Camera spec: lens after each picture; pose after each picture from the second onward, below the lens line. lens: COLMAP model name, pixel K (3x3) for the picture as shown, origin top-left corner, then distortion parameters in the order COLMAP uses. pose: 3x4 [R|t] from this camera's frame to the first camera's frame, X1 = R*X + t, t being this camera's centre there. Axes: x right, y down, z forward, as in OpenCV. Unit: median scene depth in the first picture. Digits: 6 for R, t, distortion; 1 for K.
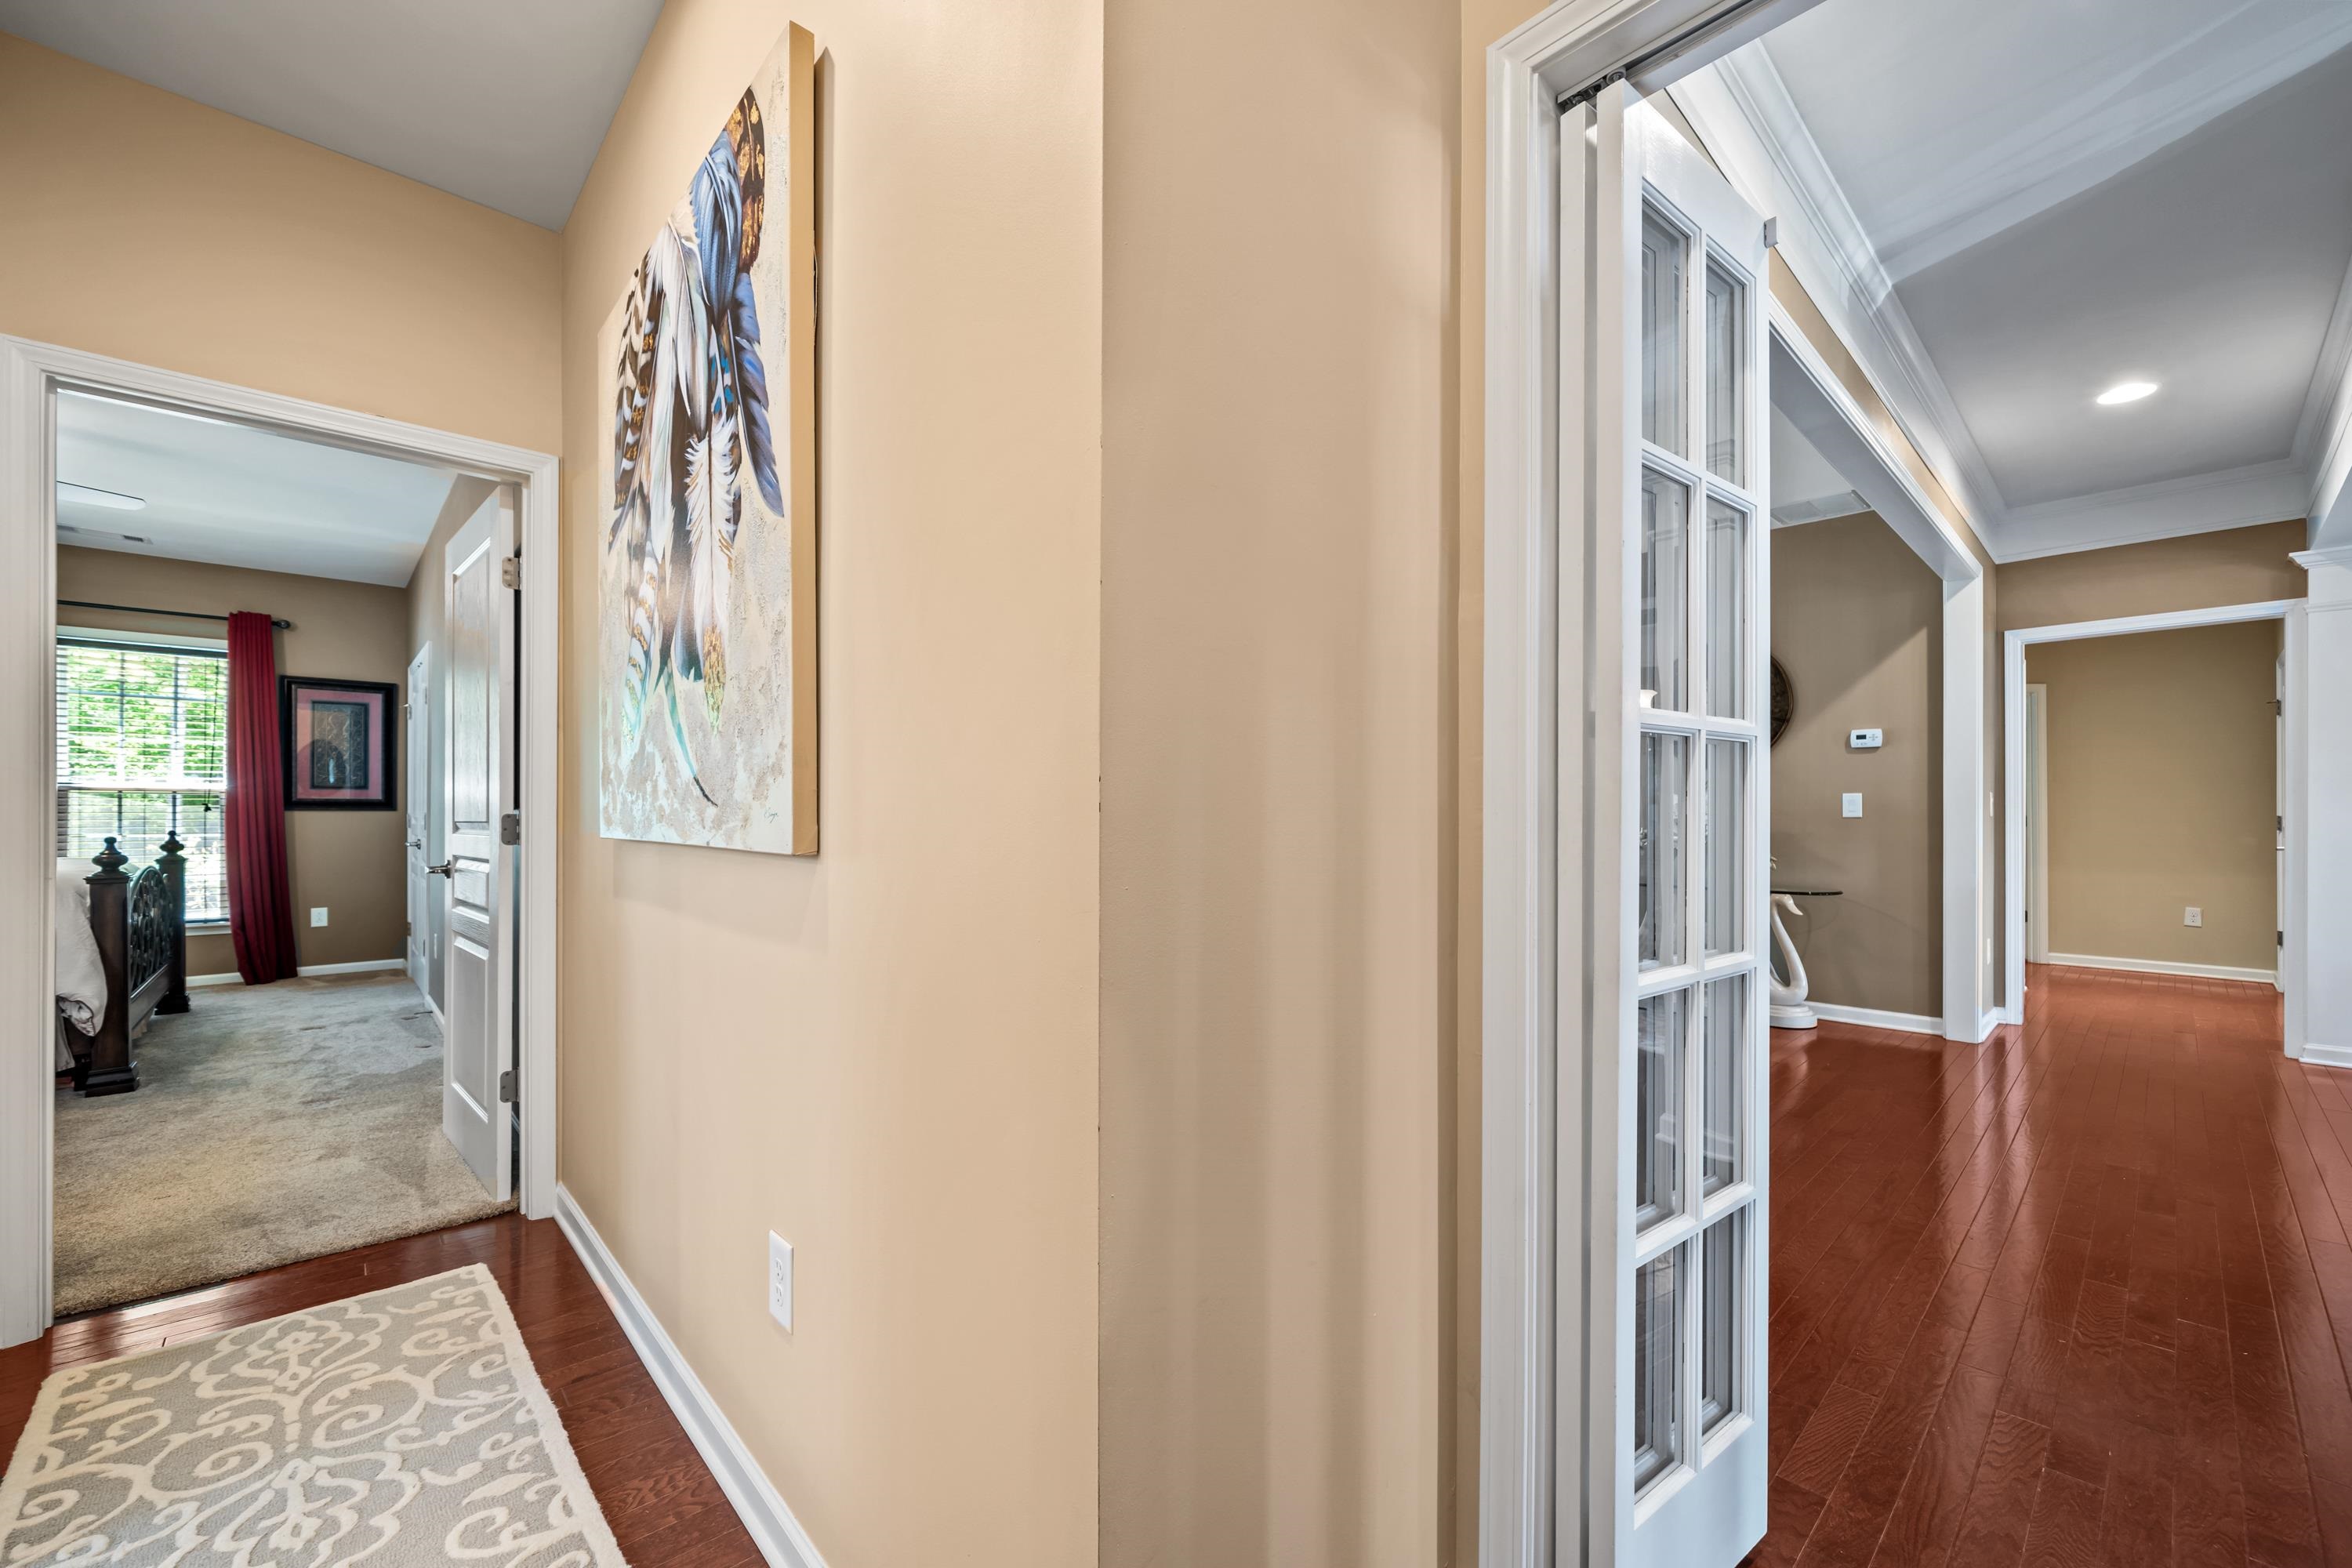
lens RADIAL K [[944.7, 0, 1178.7], [0, 944.7, 817.4], [0, 0, 1]] dist [-0.003516, 0.000769]
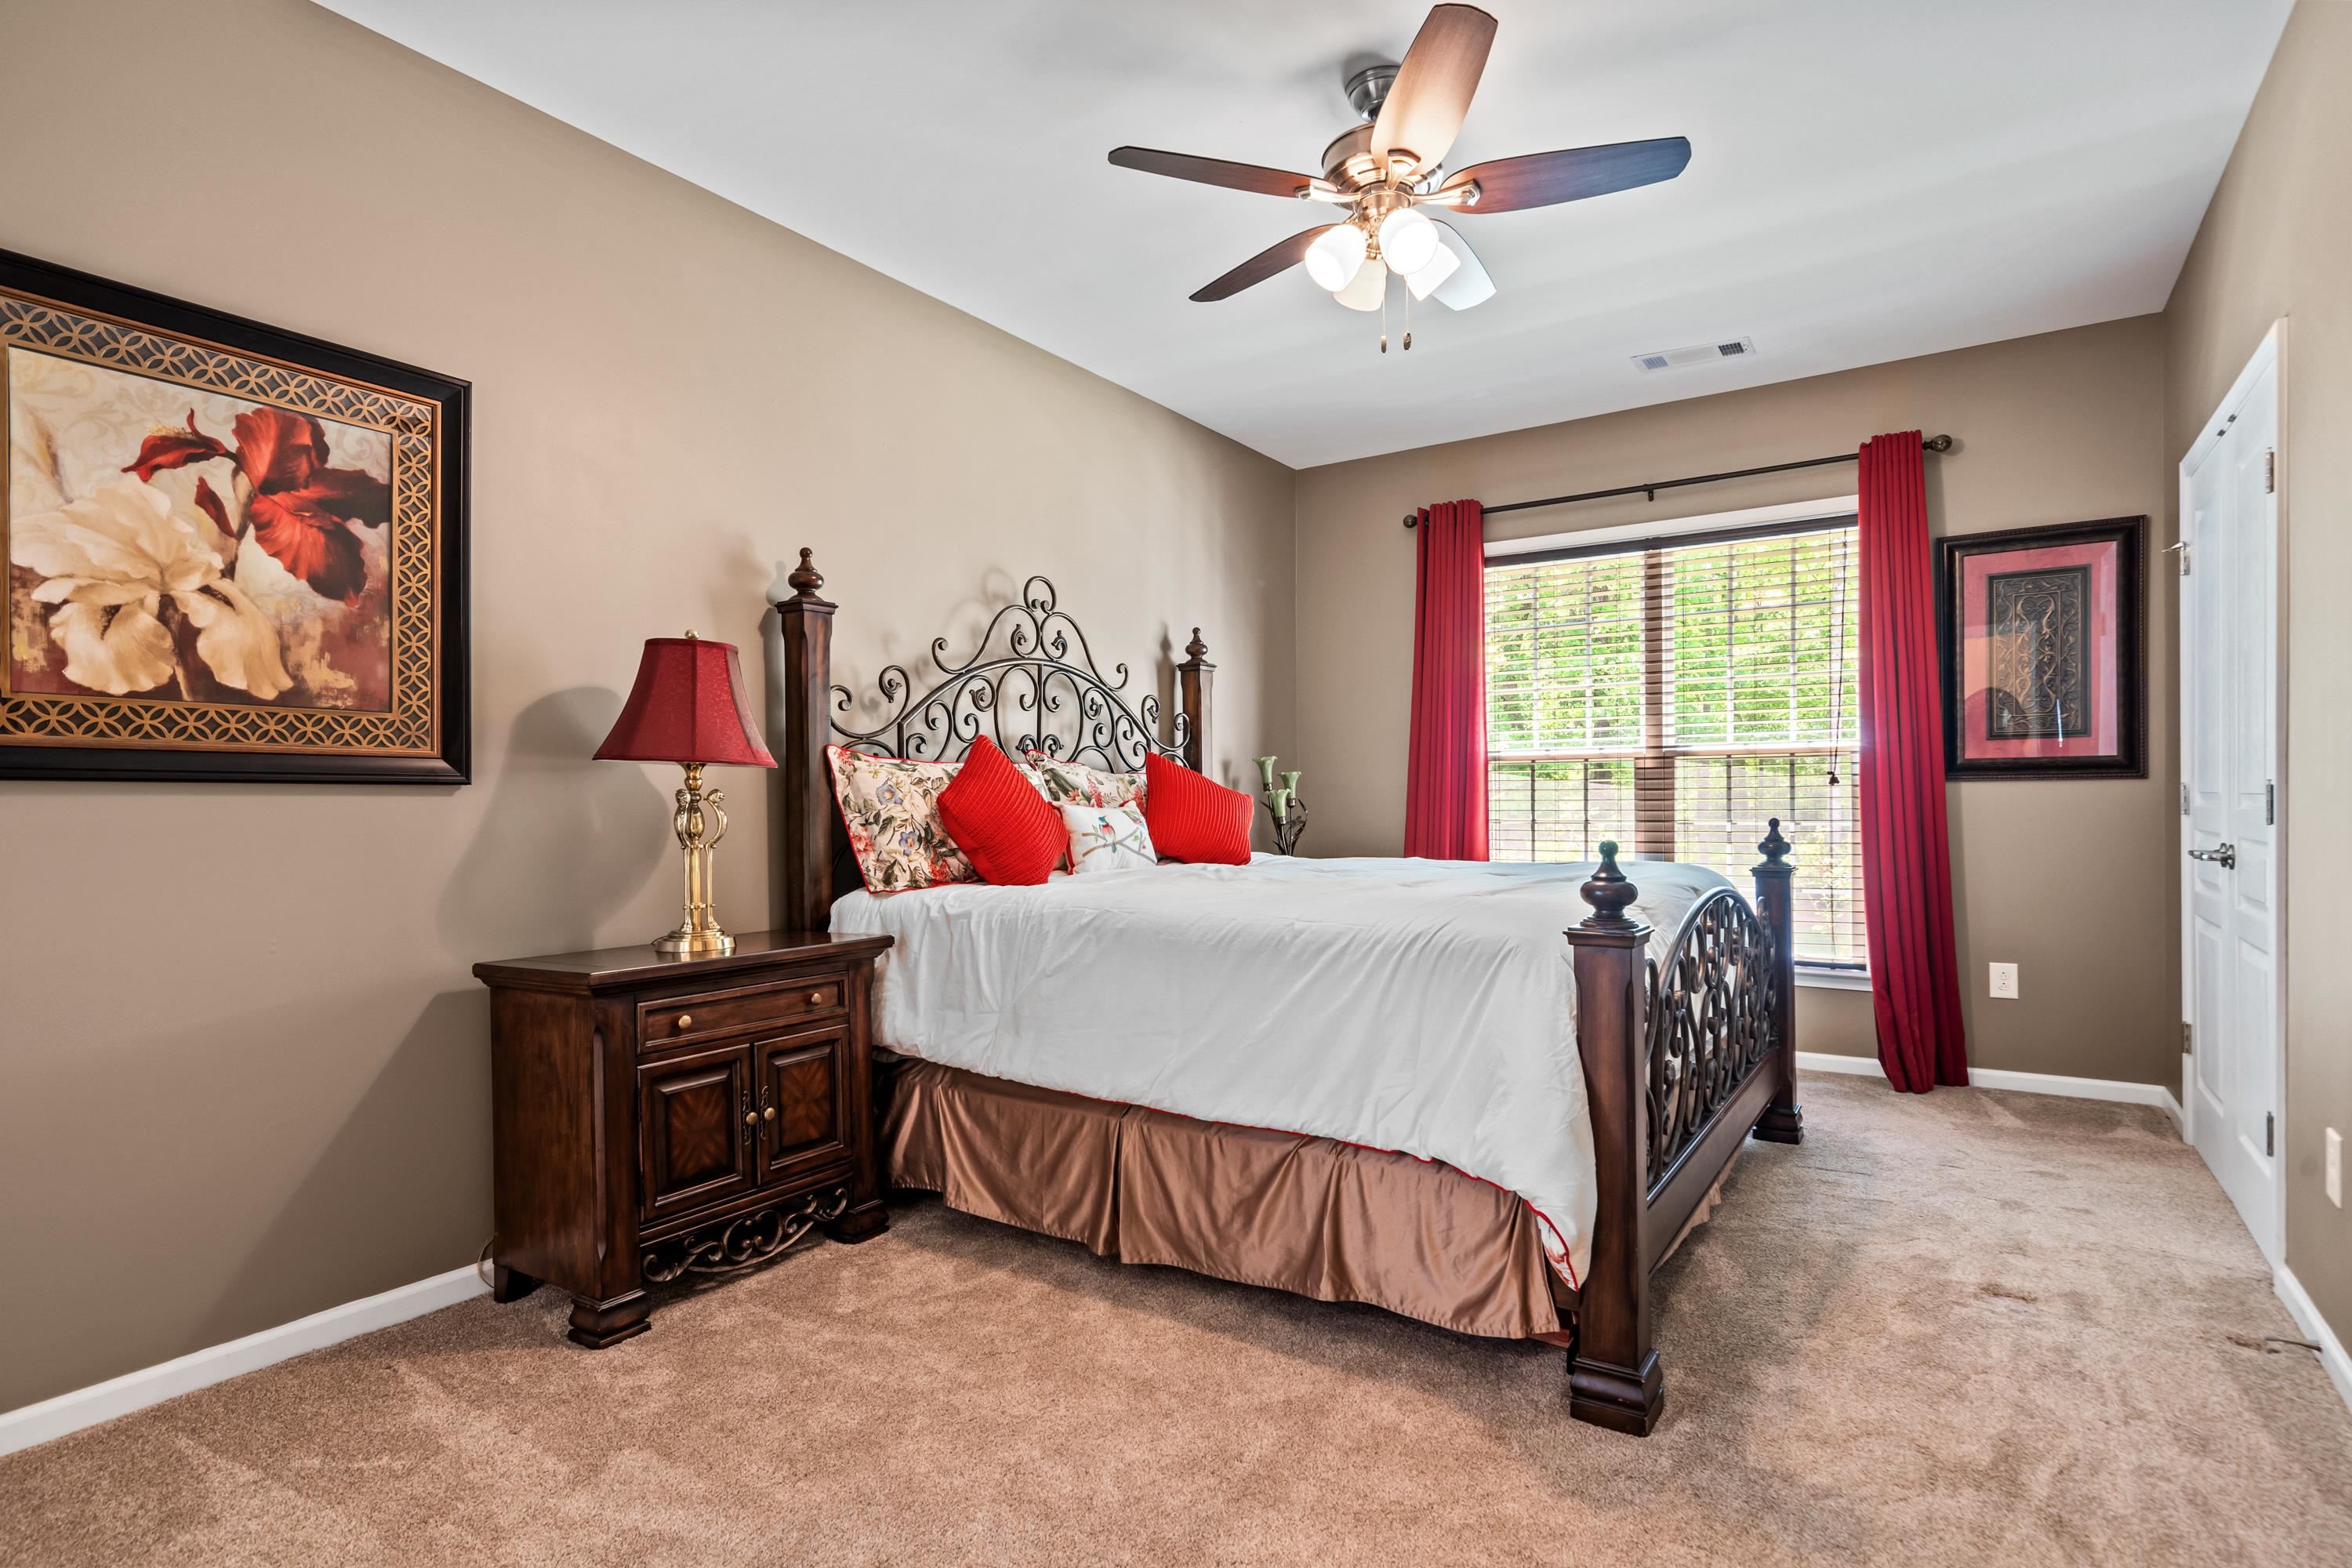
lens RADIAL K [[1170.7, 0, 1177.0], [0, 1170.7, 799.2], [0, 0, 1]] dist [0.005144, 0.000530]
pose [[0.230936, -0.001994, -0.972967, -0.389779], [0.008478, 0.999964, -0.000038, -0.000743], [0.972932, -0.008240, 0.230944, 0.409670]]
